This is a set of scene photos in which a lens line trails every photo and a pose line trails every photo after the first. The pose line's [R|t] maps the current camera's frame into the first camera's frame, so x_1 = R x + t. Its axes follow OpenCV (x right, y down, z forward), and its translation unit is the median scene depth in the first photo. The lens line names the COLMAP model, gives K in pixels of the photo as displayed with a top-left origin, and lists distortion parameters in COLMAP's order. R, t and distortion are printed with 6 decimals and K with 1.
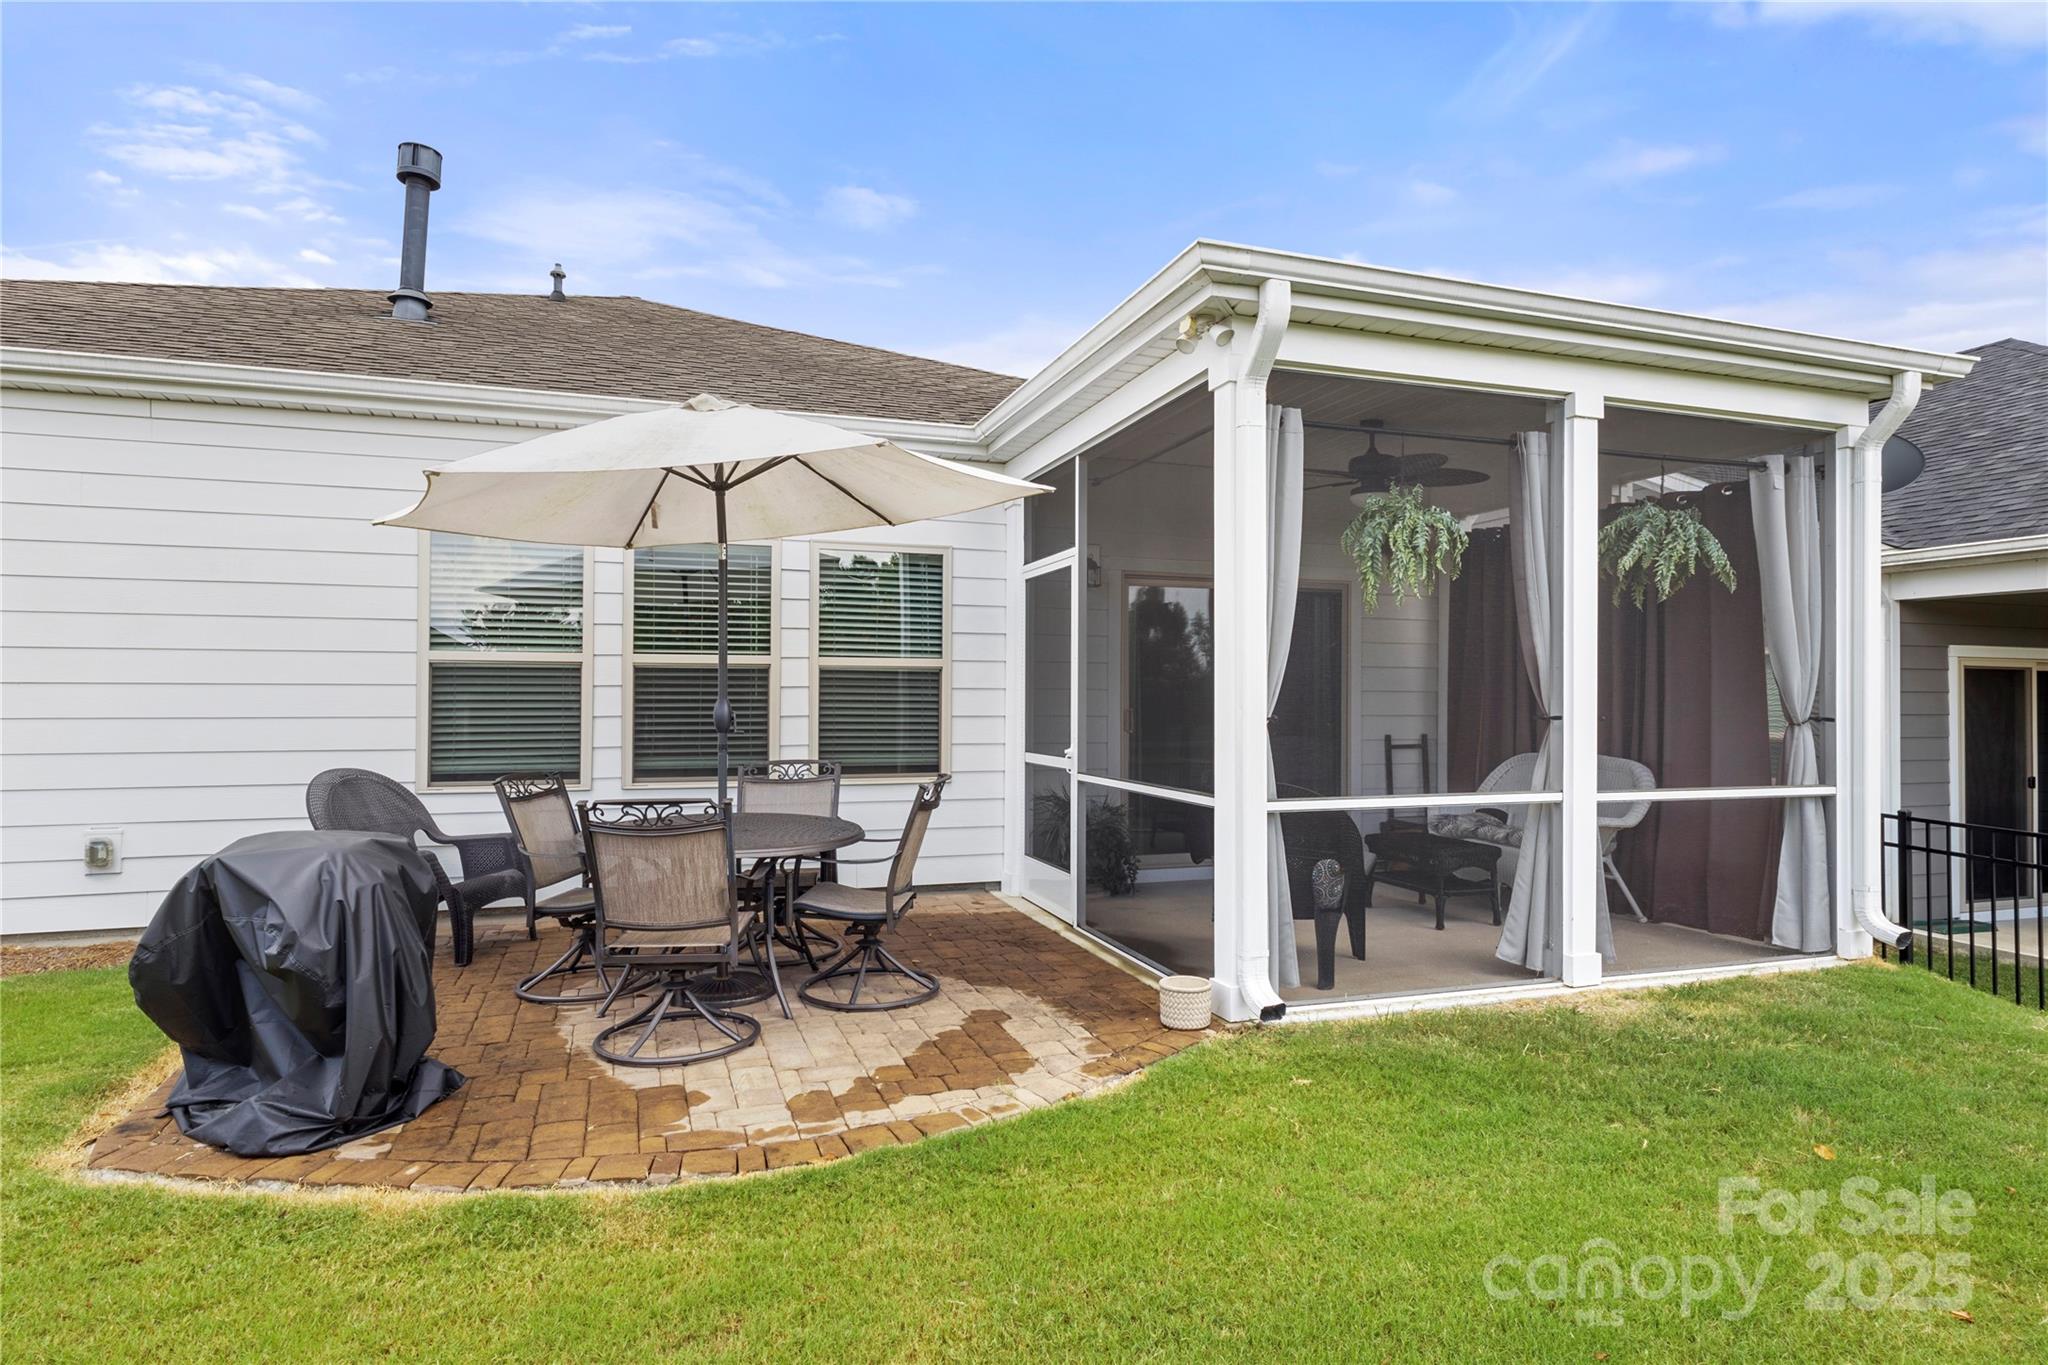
lens RADIAL K [[1119.7, 0, 1016.1], [0, 1119.7, 721.3], [0, 0, 1]] dist [-0.000296, 0.002056]
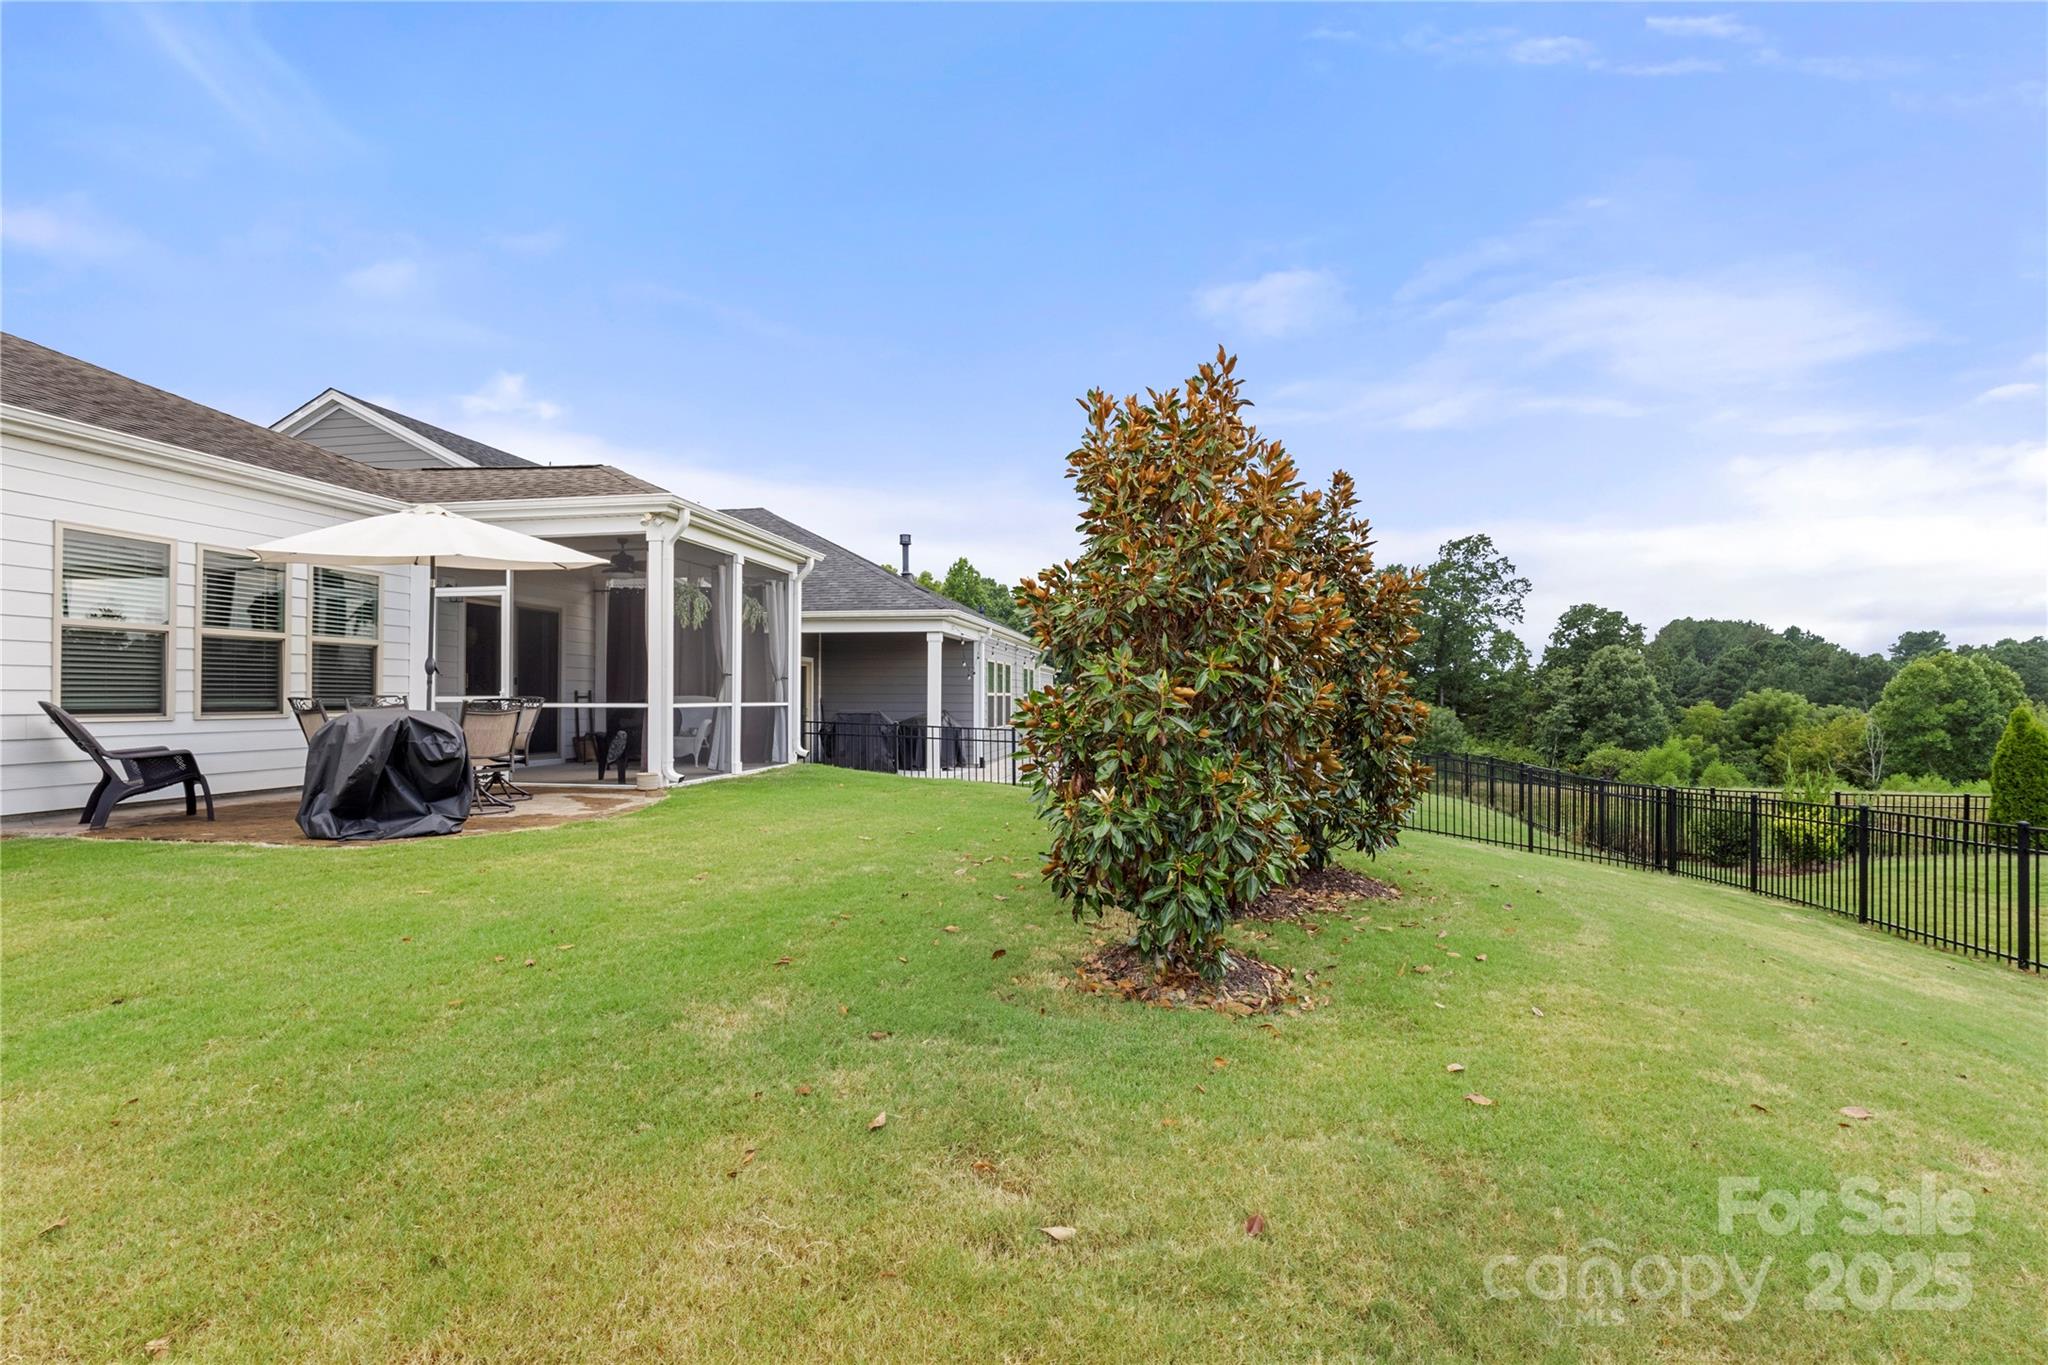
lens RADIAL K [[976.9, 0, 1016.6], [0, 976.9, 705.3], [0, 0, 1]] dist [-0.011169, 0.000190]
pose [[0.465083, -0.012763, 0.885175, -1.138641], [0.021463, 0.999765, 0.003138, 0.069743], [-0.885007, 0.017540, 0.465247, -0.610854]]
